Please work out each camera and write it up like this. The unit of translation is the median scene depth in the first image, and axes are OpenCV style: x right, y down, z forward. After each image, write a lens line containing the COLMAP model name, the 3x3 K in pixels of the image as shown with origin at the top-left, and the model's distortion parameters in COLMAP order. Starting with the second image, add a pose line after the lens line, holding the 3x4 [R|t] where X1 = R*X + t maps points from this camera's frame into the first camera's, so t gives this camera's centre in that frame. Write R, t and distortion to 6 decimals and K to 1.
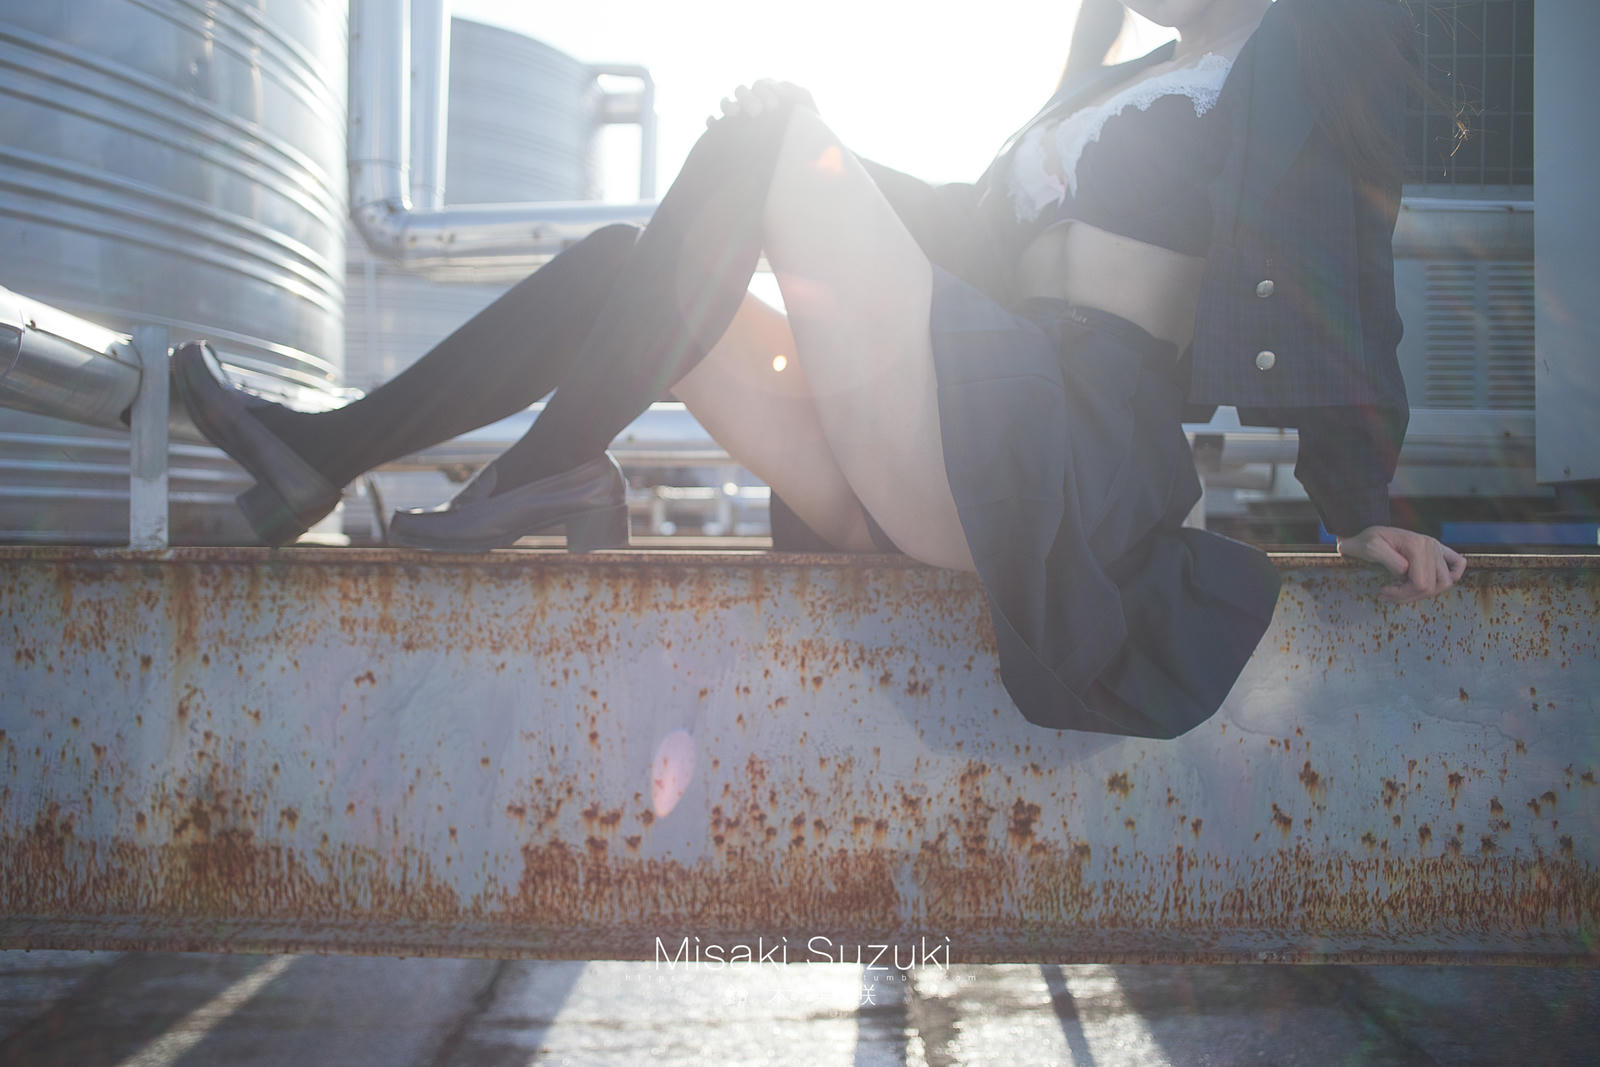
lens RADIAL K [[1363.8, 0, 741.0], [0, 1363.8, 519.5], [0, 0, 1]] dist [-0.097148, 0.126978]
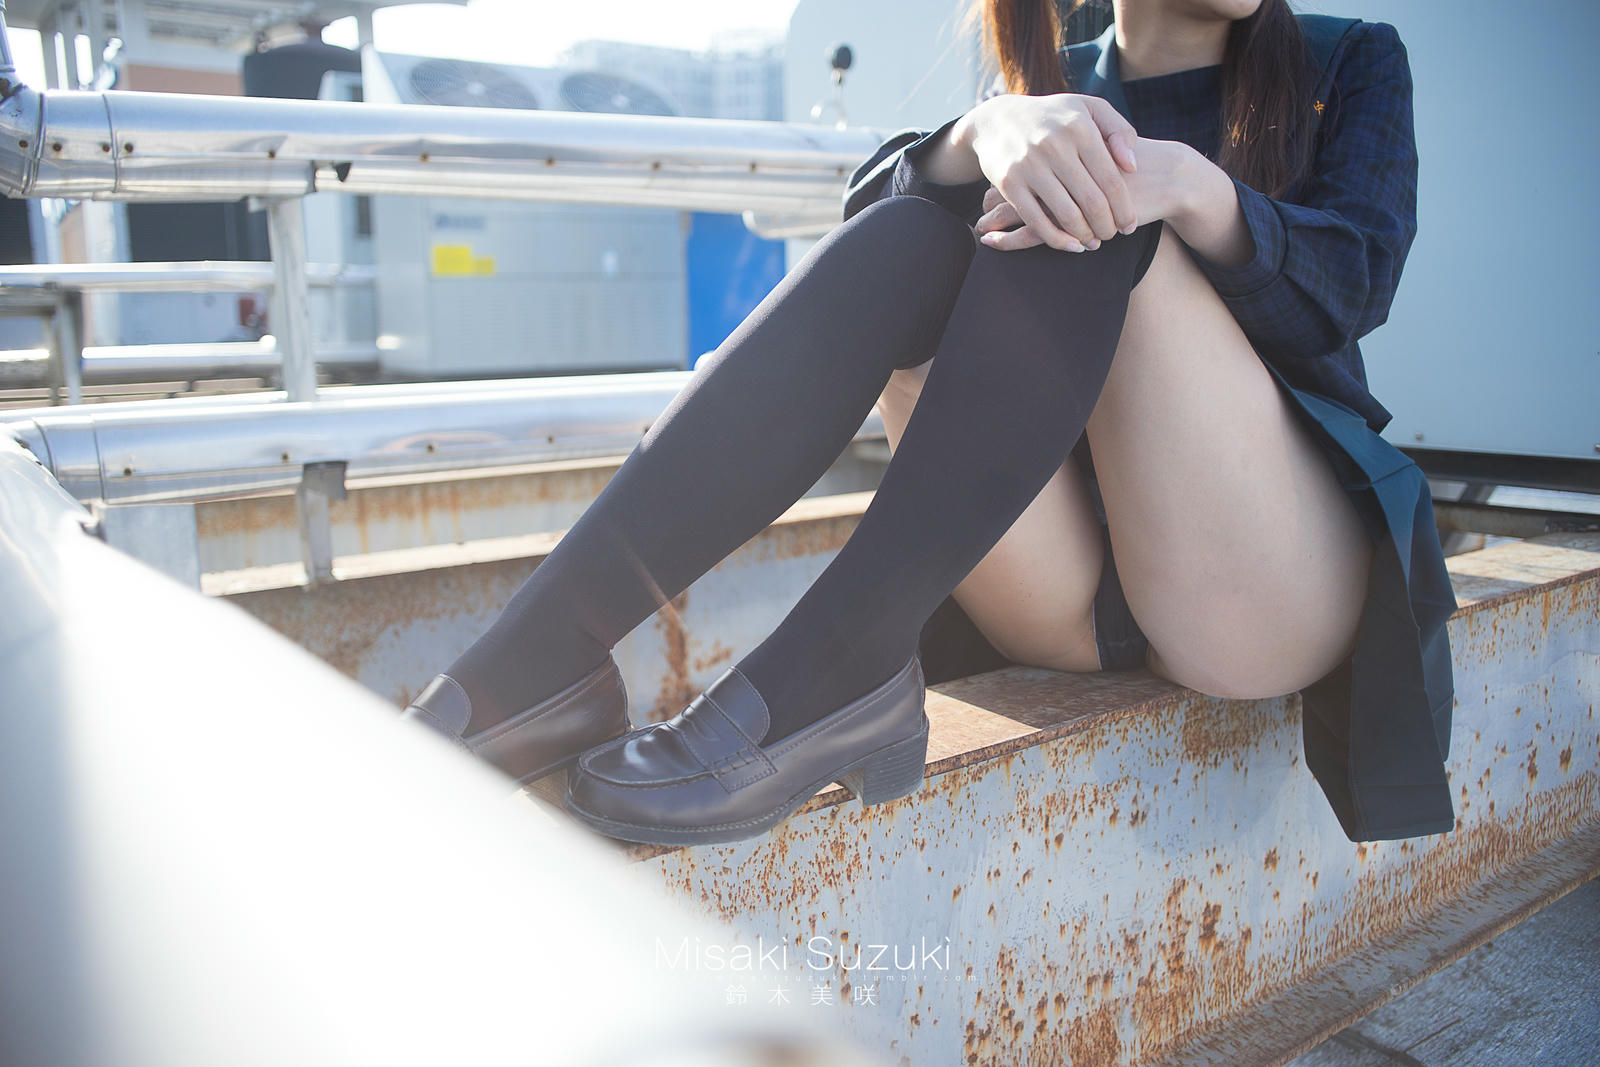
lens RADIAL K [[1292.4, 0, 785.8], [0, 1292.4, 515.9], [0, 0, 1]] dist [-0.100764, 0.129397]
pose [[0.797136, -0.111515, 0.593413, -0.511982], [0.012025, 0.985534, 0.169050, -0.206440], [-0.603681, -0.127620, 0.786945, 0.516132]]
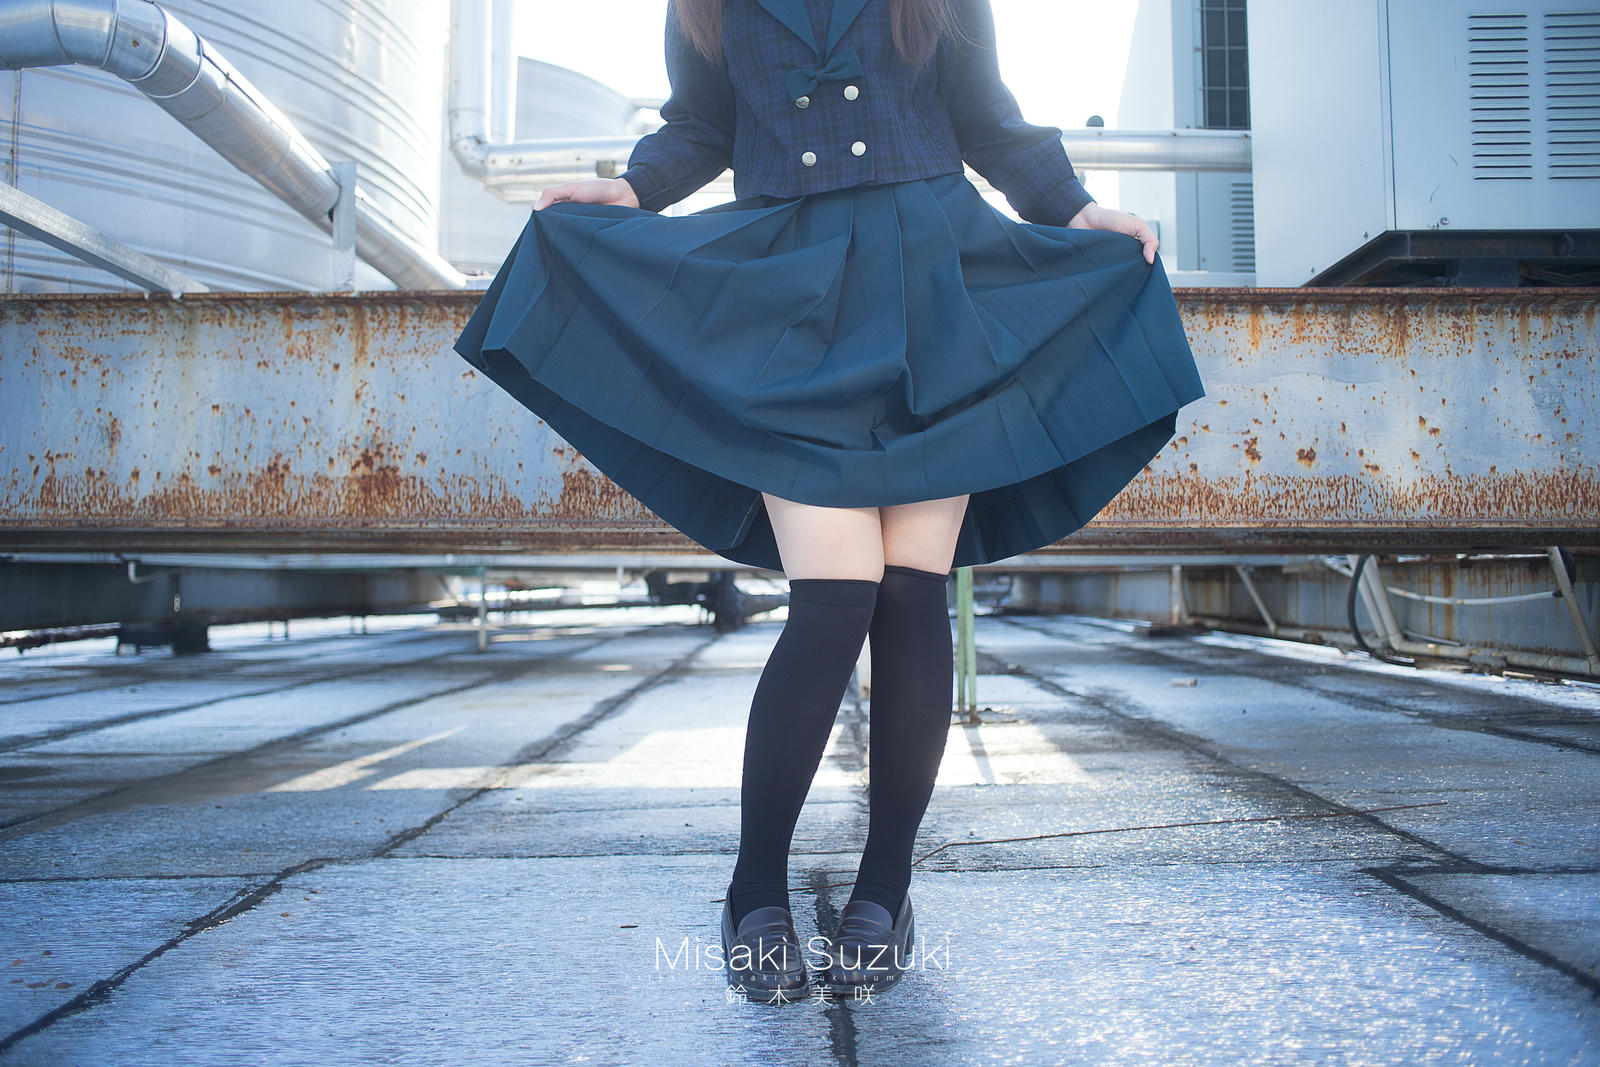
lens RADIAL K [[1328.3, 0, 780.0], [0, 1328.3, 525.2], [0, 0, 1]] dist [-0.096352, 0.121194]
pose [[0.999980, -0.002206, -0.005872, 0.113513], [0.001954, 0.999089, -0.042631, 0.374237], [0.005960, 0.042618, 0.999074, -0.610431]]
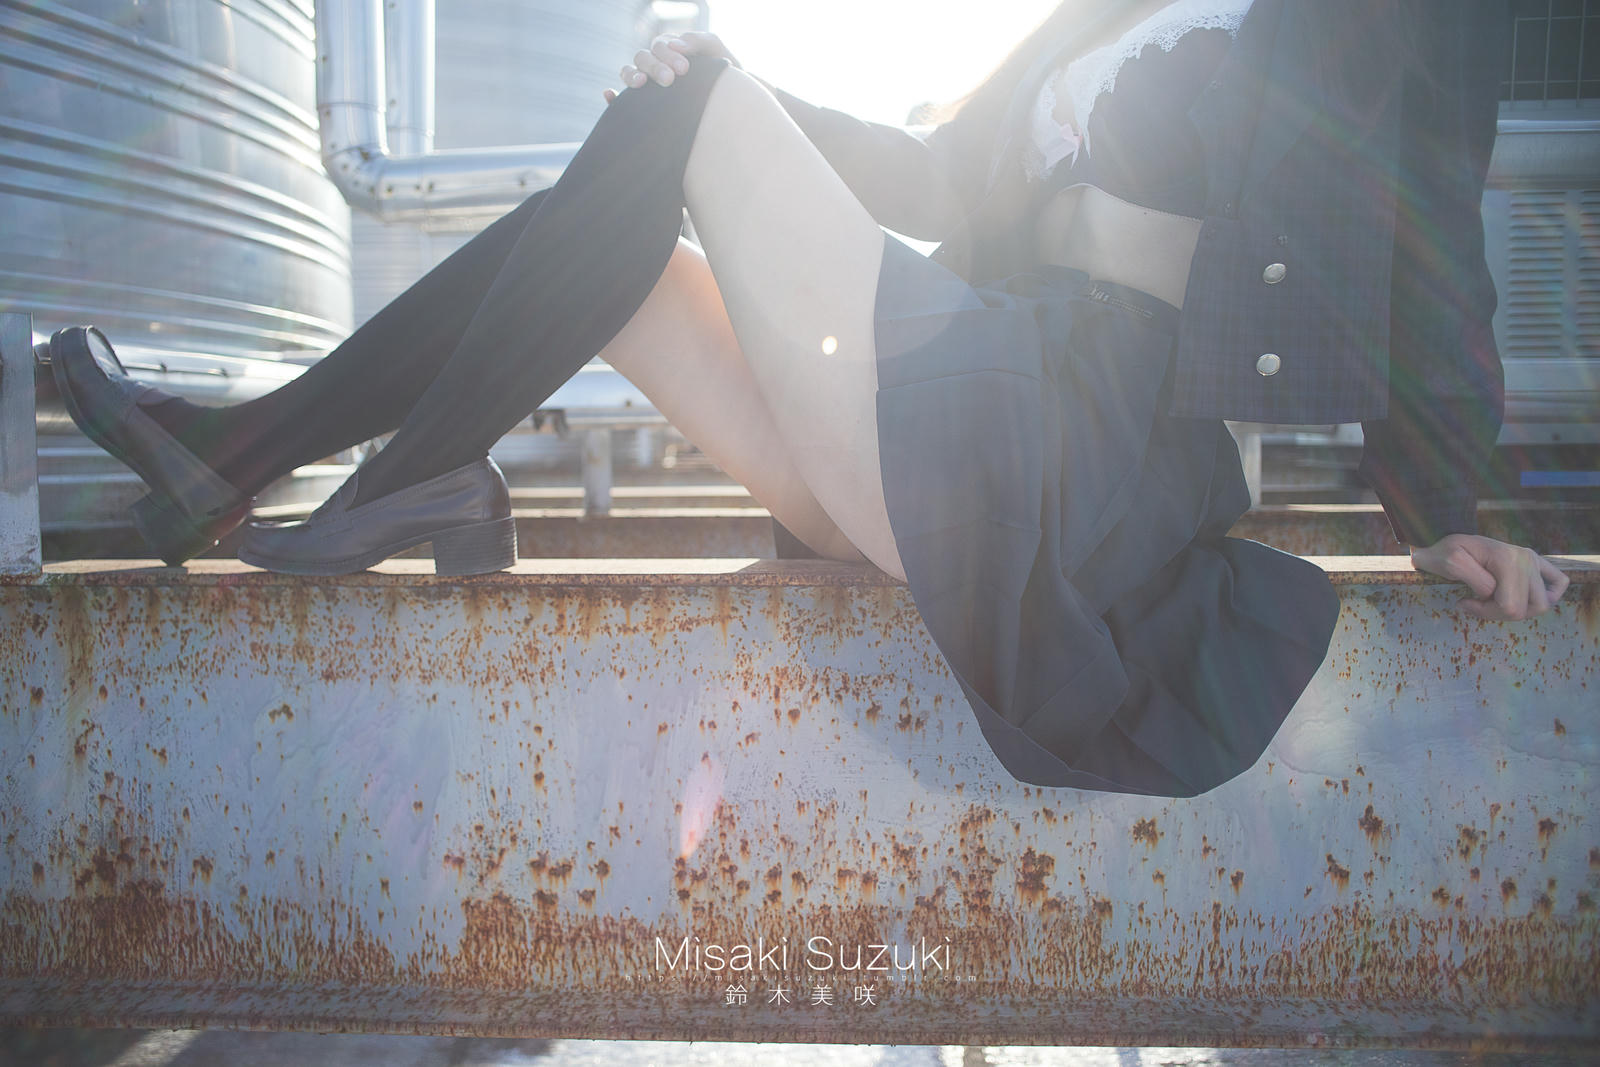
lens RADIAL K [[1292.4, 0, 785.8], [0, 1292.4, 515.9], [0, 0, 1]] dist [-0.100764, 0.129397]
pose [[0.999398, -0.011131, -0.032864, 0.079093], [0.013367, 0.997553, 0.068619, -0.062662], [0.032020, -0.069017, 0.997101, 0.195140]]
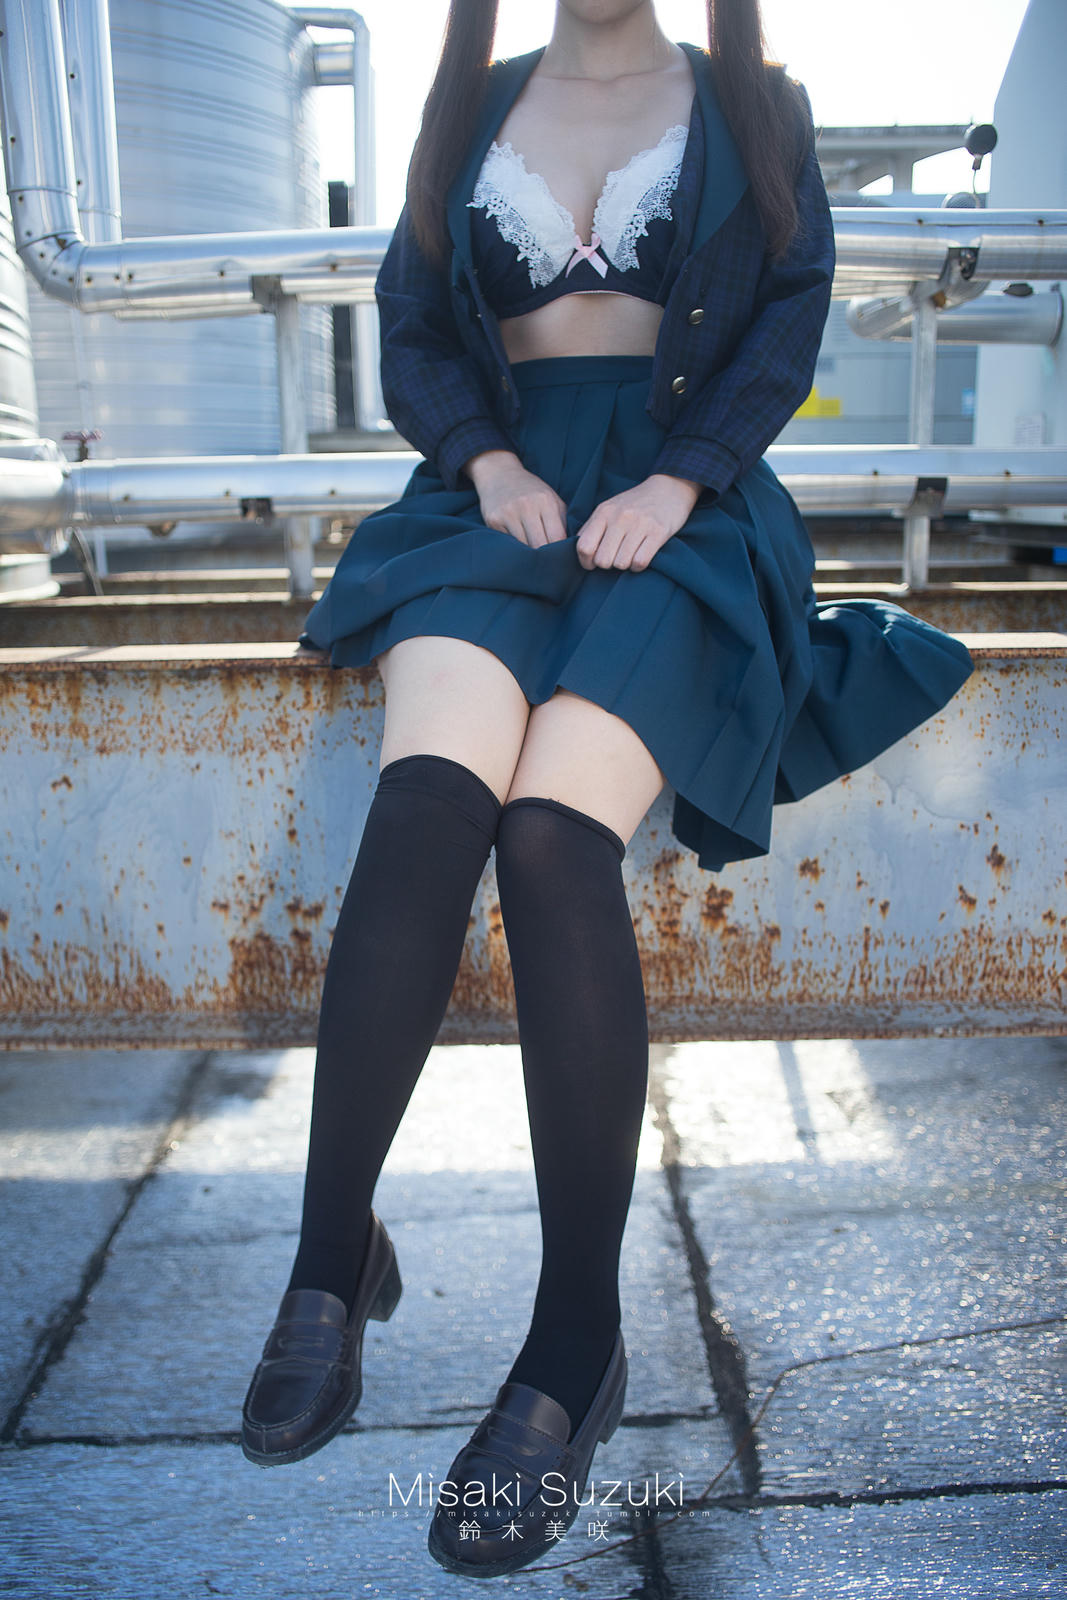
lens RADIAL K [[1363.8, 0, 513.0], [0, 1363.8, 820.9], [0, 0, 1]] dist [-0.097148, 0.126978]
pose [[0.999643, -0.023775, 0.012152, 0.043689], [0.020245, 0.971646, 0.235572, -0.084664], [-0.017408, -0.235242, 0.971781, 0.016104]]
